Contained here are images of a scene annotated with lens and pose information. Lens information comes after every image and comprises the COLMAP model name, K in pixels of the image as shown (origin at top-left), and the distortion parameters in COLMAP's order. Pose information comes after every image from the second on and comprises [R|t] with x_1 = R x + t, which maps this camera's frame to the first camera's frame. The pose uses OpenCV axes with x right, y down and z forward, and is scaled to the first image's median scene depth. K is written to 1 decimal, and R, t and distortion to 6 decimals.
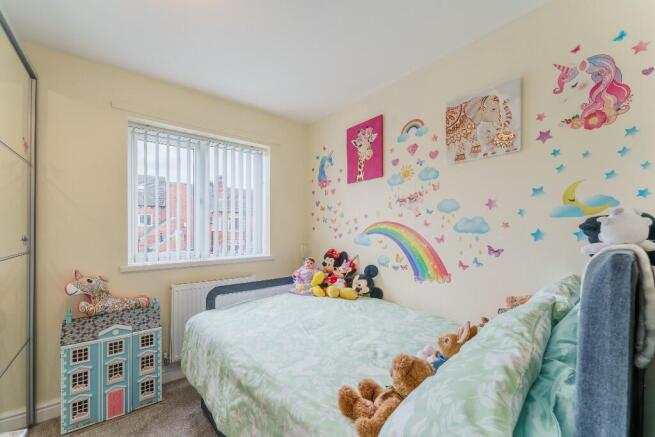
lens RADIAL K [[263.4, 0, 325.6], [0, 263.4, 230.6], [0, 0, 1]] dist [0.000068, -0.000013]
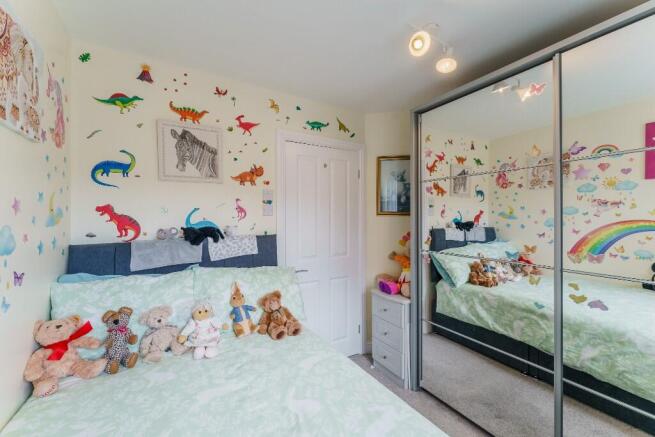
lens RADIAL K [[266.6, 0, 327.5], [0, 266.6, 218.5], [0, 0, 1]] dist [-0.000575, -0.000179]
pose [[-0.989628, -0.003646, 0.143607, -0.177702], [-0.001241, 0.999857, 0.016836, -0.068030], [-0.143648, 0.016483, -0.989492, 1.259843]]
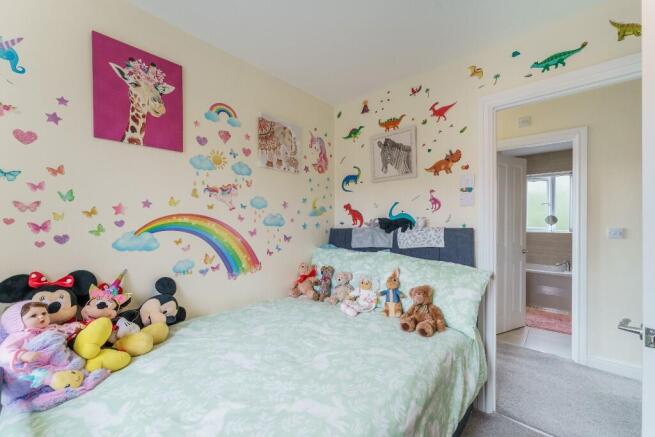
lens RADIAL K [[261.8, 0, 312.5], [0, 261.8, 225.1], [0, 0, 1]] dist [-0.000678, -0.000104]
pose [[-0.125336, -0.012487, 0.992036, -0.634942], [0.010968, 0.999842, 0.013971, -0.009953], [-0.992054, 0.012632, -0.125179, 0.848273]]
